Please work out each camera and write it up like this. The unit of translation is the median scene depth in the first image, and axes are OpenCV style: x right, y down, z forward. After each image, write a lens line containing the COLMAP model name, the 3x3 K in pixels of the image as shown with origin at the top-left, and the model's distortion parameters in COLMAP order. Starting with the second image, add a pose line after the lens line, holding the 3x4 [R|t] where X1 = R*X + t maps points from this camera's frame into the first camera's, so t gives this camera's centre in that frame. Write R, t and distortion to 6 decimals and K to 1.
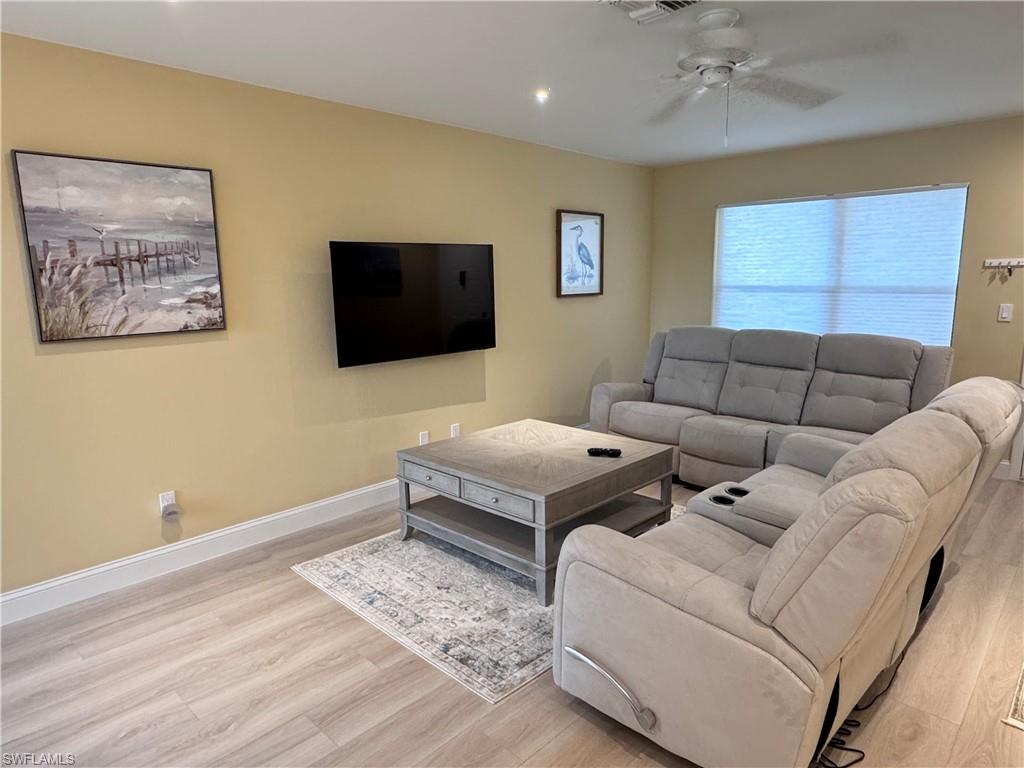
lens RADIAL K [[634.5, 0, 509.2], [0, 634.5, 387.5], [0, 0, 1]] dist [-0.023567, 0.017316]
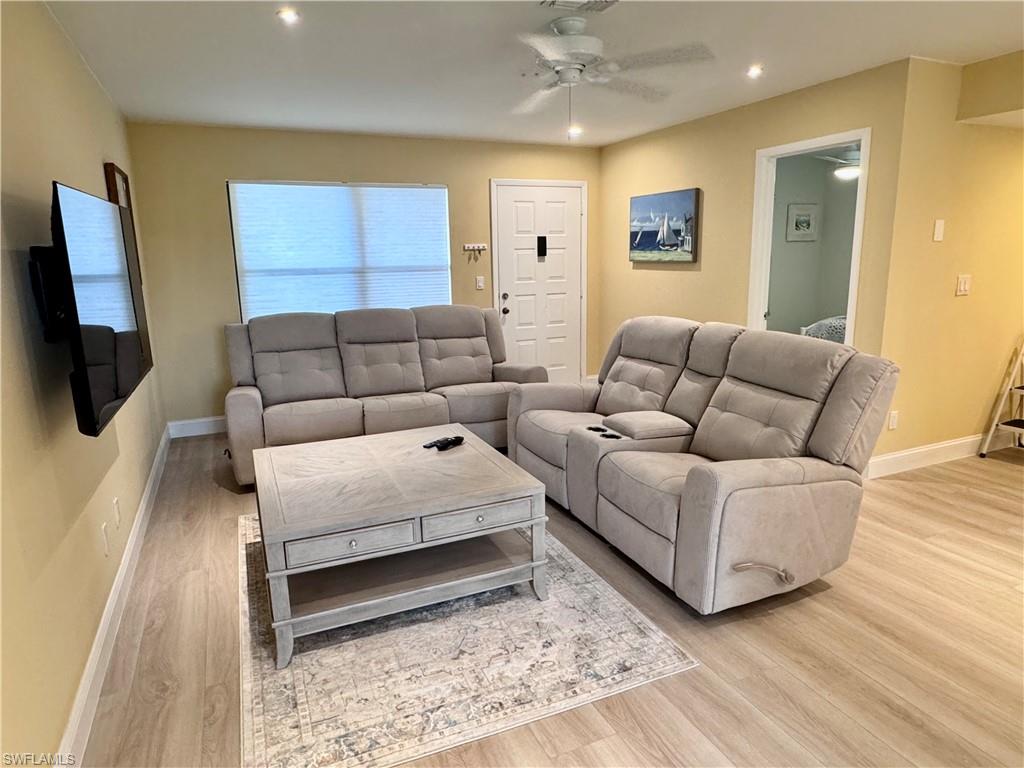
lens RADIAL K [[634.5, 0, 509.2], [0, 634.5, 386.1], [0, 0, 1]] dist [-0.023567, 0.017316]
pose [[0.371524, -0.184254, 0.909956, -0.659106], [0.173221, 0.976656, 0.127035, -0.083766], [-0.912121, 0.110427, 0.394768, 0.548944]]
